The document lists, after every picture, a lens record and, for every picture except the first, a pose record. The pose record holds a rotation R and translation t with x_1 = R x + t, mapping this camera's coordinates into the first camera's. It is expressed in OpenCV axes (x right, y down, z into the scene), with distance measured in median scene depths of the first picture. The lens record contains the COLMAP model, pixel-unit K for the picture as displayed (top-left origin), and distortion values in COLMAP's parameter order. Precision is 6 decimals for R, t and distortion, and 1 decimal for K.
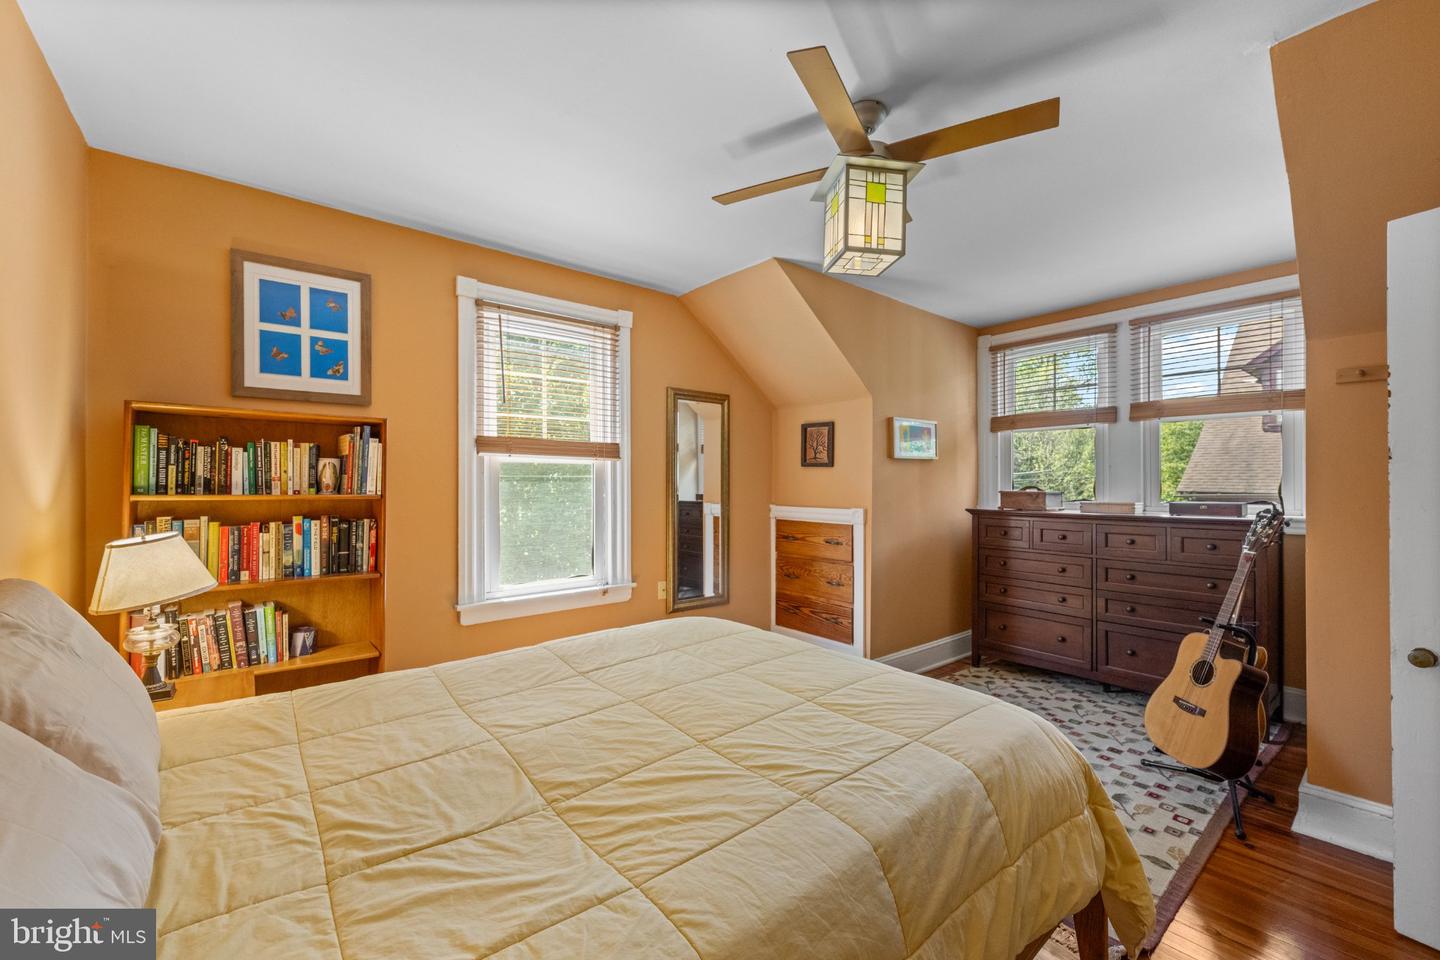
lens RADIAL K [[585.4, 0, 715.0], [0, 585.4, 477.9], [0, 0, 1]] dist [-0.001418, -0.000099]
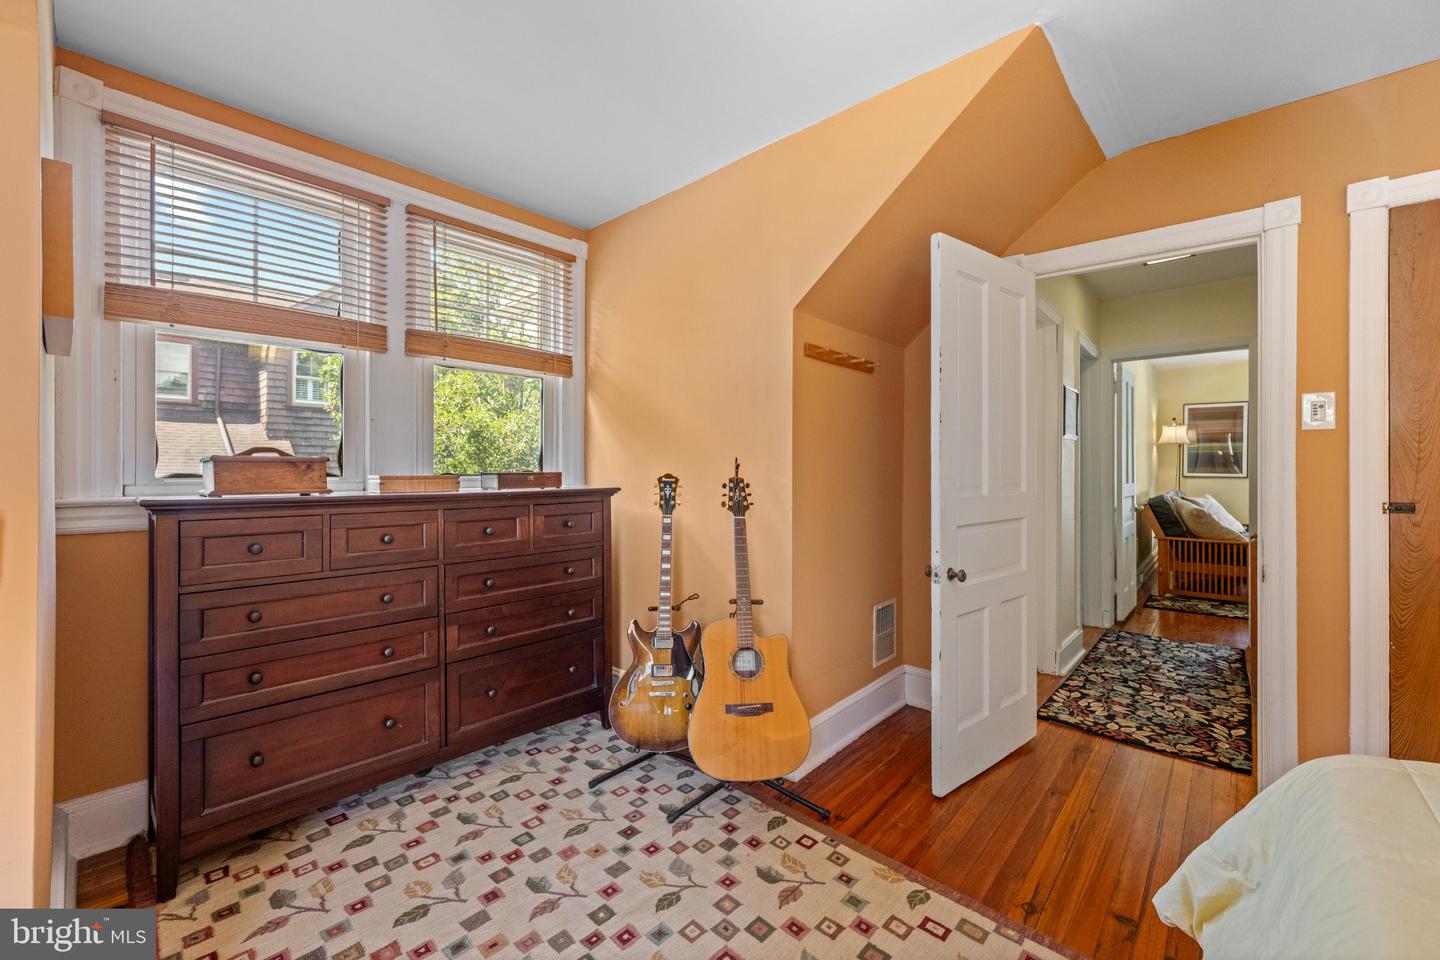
lens RADIAL K [[578.9, 0, 719.8], [0, 578.9, 474.4], [0, 0, 1]] dist [-0.001891, -0.000045]
pose [[-0.149965, -0.003283, 0.988686, 0.004527], [-0.004401, 0.999987, 0.002653, 0.039400], [-0.988681, -0.003953, -0.149978, 0.810821]]
